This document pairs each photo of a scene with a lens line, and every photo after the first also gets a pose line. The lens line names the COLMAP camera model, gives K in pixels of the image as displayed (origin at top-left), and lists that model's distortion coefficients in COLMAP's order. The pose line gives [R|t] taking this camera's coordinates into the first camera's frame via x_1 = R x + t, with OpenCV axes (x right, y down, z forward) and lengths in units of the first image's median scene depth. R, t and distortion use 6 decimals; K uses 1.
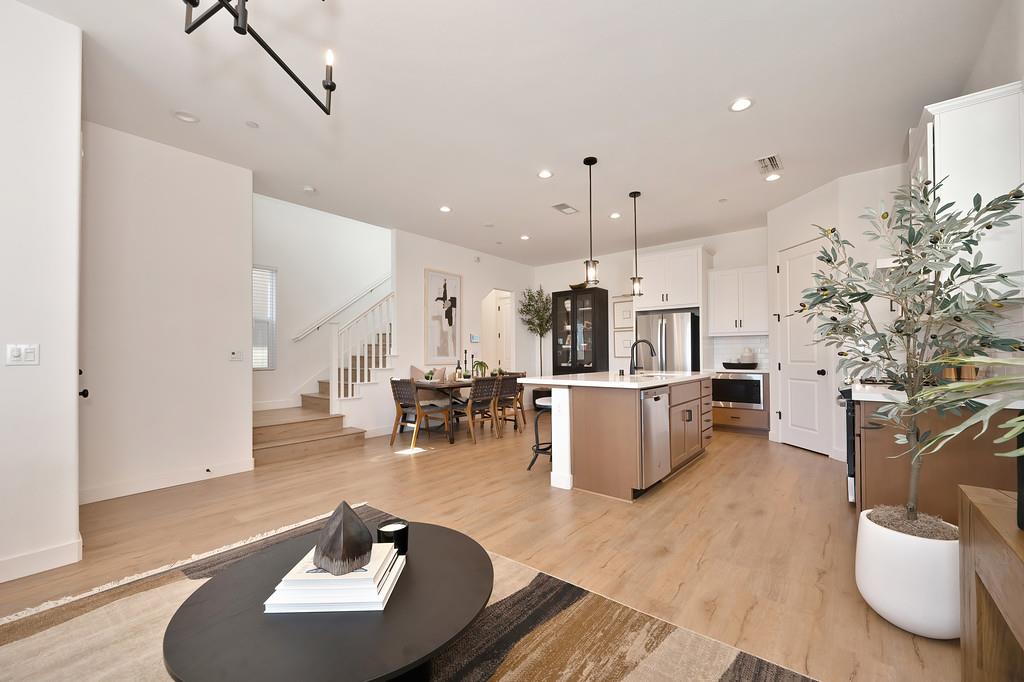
lens RADIAL K [[409.1, 0, 508.8], [0, 409.1, 347.7], [0, 0, 1]] dist [0.001768, -0.000167]
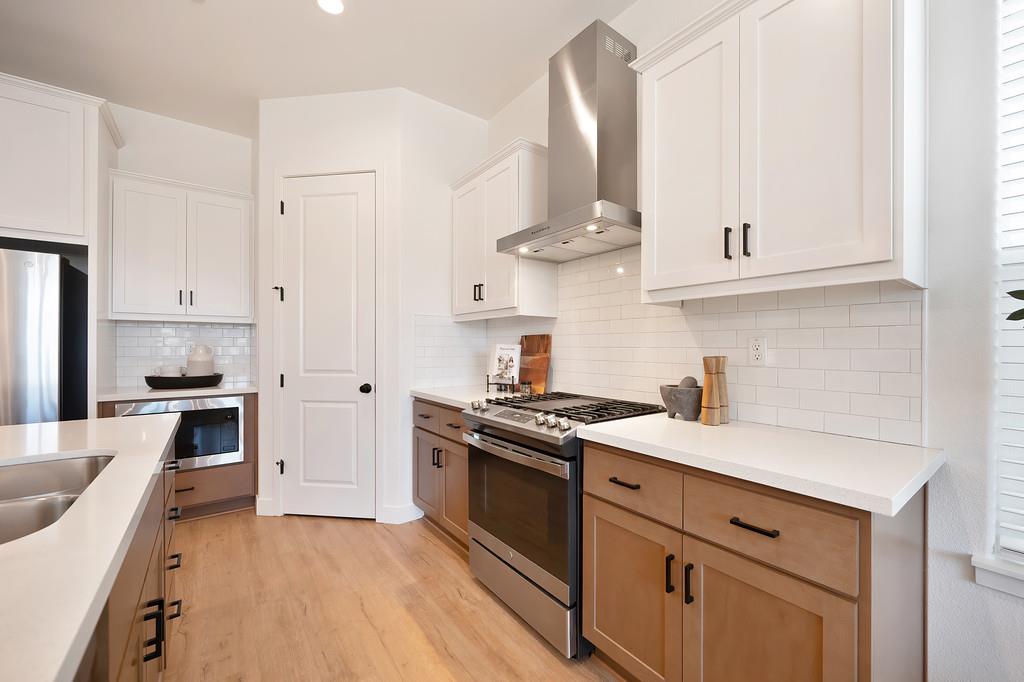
lens RADIAL K [[409.1, 0, 511.9], [0, 409.1, 344.9], [0, 0, 1]] dist [0.001768, -0.000167]
pose [[0.231548, 0.006091, 0.972804, 0.179359], [-0.013827, 0.999900, -0.002970, -0.005594], [-0.972725, -0.012764, 0.231609, 0.543094]]
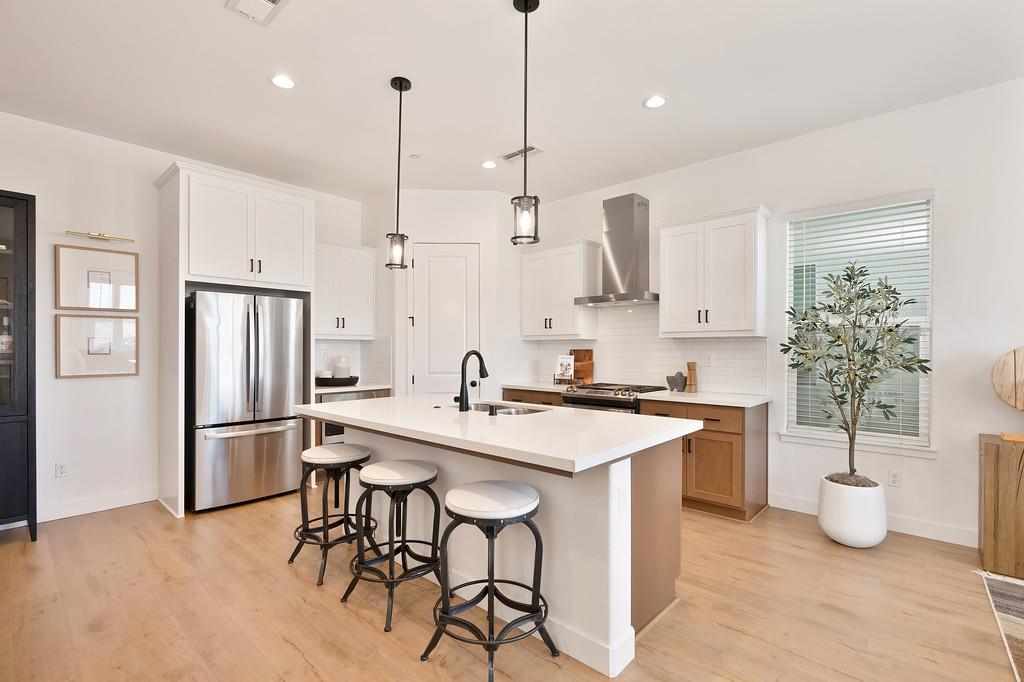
lens RADIAL K [[465.2, 0, 515.7], [0, 465.2, 348.5], [0, 0, 1]] dist [-0.003143, -0.000131]
pose [[0.030421, 0.005347, 0.999523, -0.278908], [-0.013894, 0.999891, -0.004926, -0.015426], [-0.999441, -0.013738, 0.030492, 0.738383]]
